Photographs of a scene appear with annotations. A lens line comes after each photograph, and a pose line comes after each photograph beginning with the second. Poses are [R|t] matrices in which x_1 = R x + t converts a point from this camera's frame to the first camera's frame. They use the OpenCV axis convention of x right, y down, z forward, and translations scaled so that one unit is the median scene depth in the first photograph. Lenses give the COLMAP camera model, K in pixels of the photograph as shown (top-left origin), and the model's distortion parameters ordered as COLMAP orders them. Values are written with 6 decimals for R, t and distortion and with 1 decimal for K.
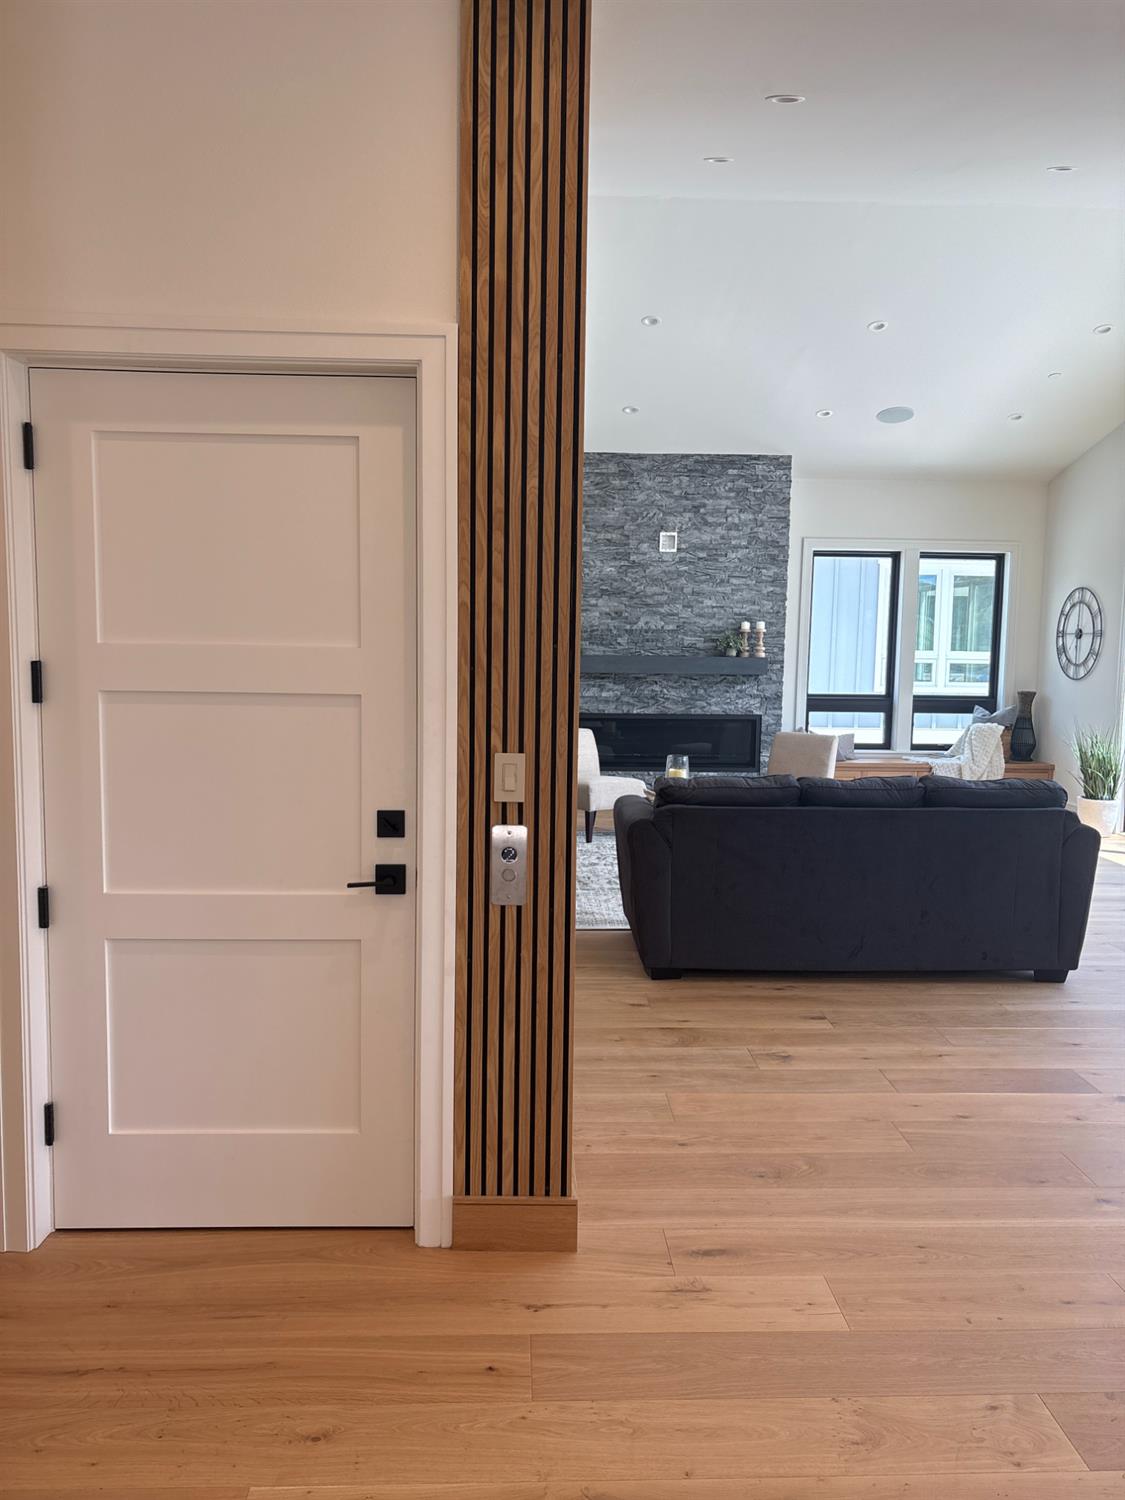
lens RADIAL K [[1151.6, 0, 562.5], [0, 1151.6, 750.0], [0, 0, 1]] dist [0.005769, -0.001684]
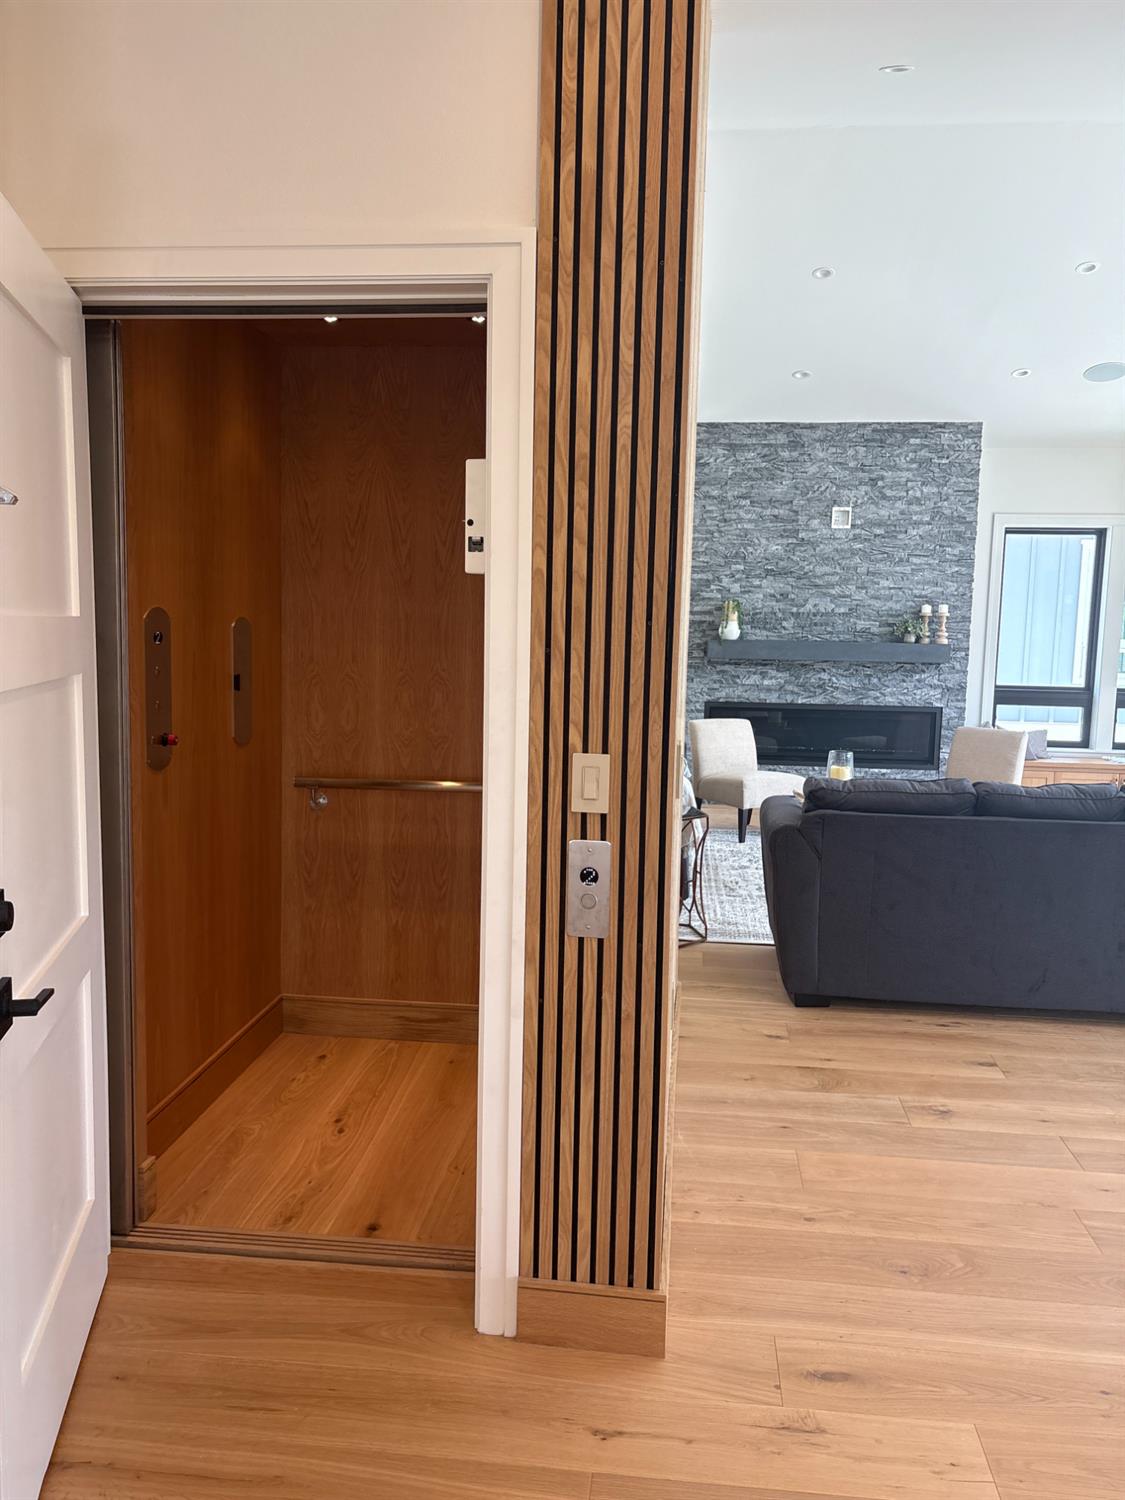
lens RADIAL K [[1169.9, 0, 562.5], [0, 1169.9, 750.0], [0, 0, 1]] dist [-0.040074, 0.102341]
pose [[0.988782, 0.023255, -0.147545, 0.035795], [-0.021521, 0.999679, 0.013339, -0.006602], [0.147807, -0.010014, 0.988965, 0.111983]]
